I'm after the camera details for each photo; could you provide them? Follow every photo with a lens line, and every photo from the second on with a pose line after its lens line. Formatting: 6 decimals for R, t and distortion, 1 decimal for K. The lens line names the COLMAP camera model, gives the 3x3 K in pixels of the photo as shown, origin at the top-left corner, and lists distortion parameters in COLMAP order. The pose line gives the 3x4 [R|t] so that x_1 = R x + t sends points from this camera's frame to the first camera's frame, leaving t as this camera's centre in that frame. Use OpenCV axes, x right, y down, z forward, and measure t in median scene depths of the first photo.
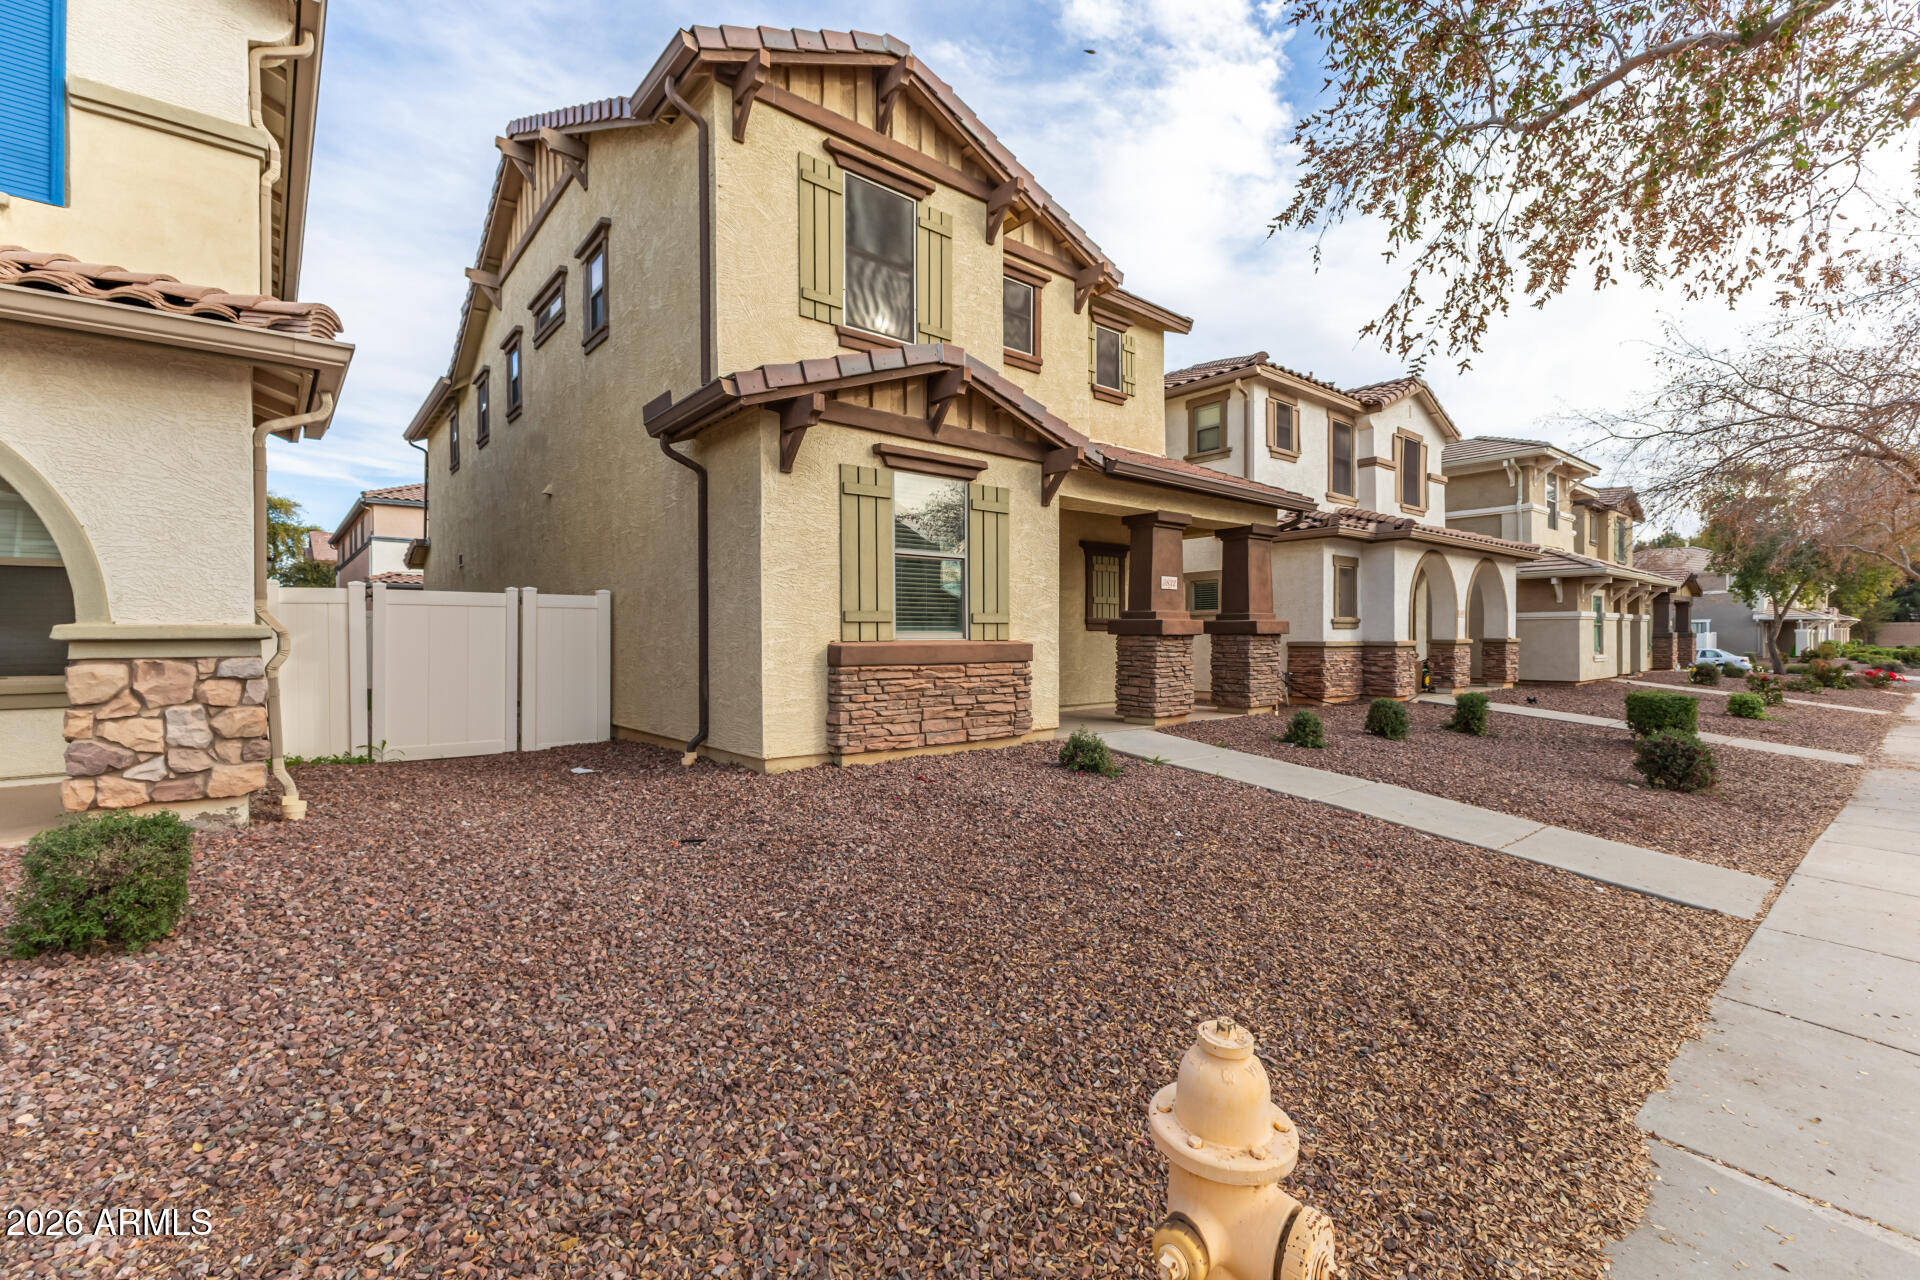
lens RADIAL K [[838.4, 0, 968.1], [0, 838.4, 635.6], [0, 0, 1]] dist [0.009368, -0.001431]
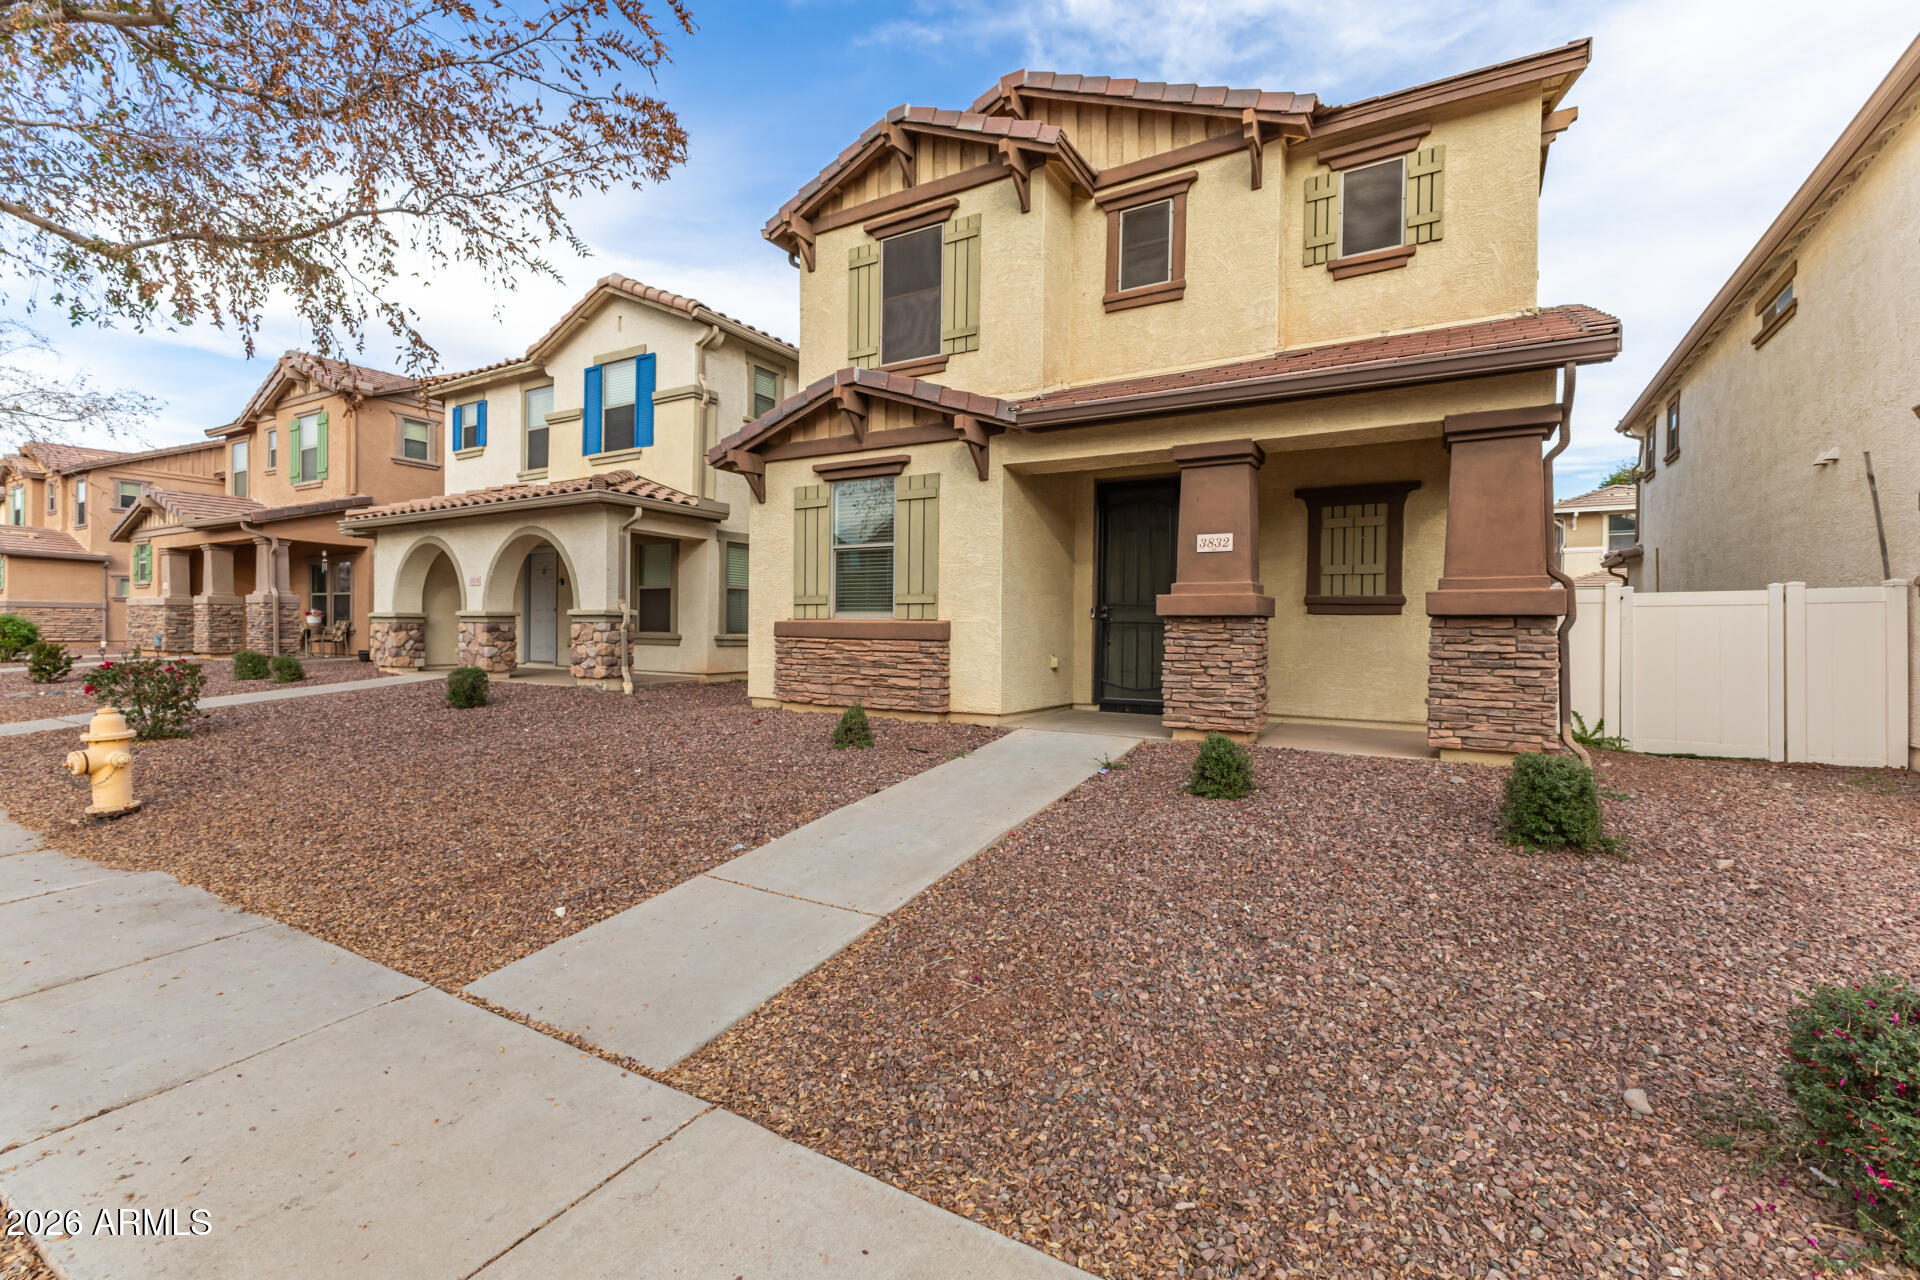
lens RADIAL K [[838.4, 0, 968.1], [0, 838.4, 640.8], [0, 0, 1]] dist [0.009368, -0.001431]
pose [[0.315693, 0.017804, -0.948694, 1.077737], [-0.015421, 0.999788, 0.013631, 0.017192], [0.948736, 0.010326, 0.315900, 0.736201]]
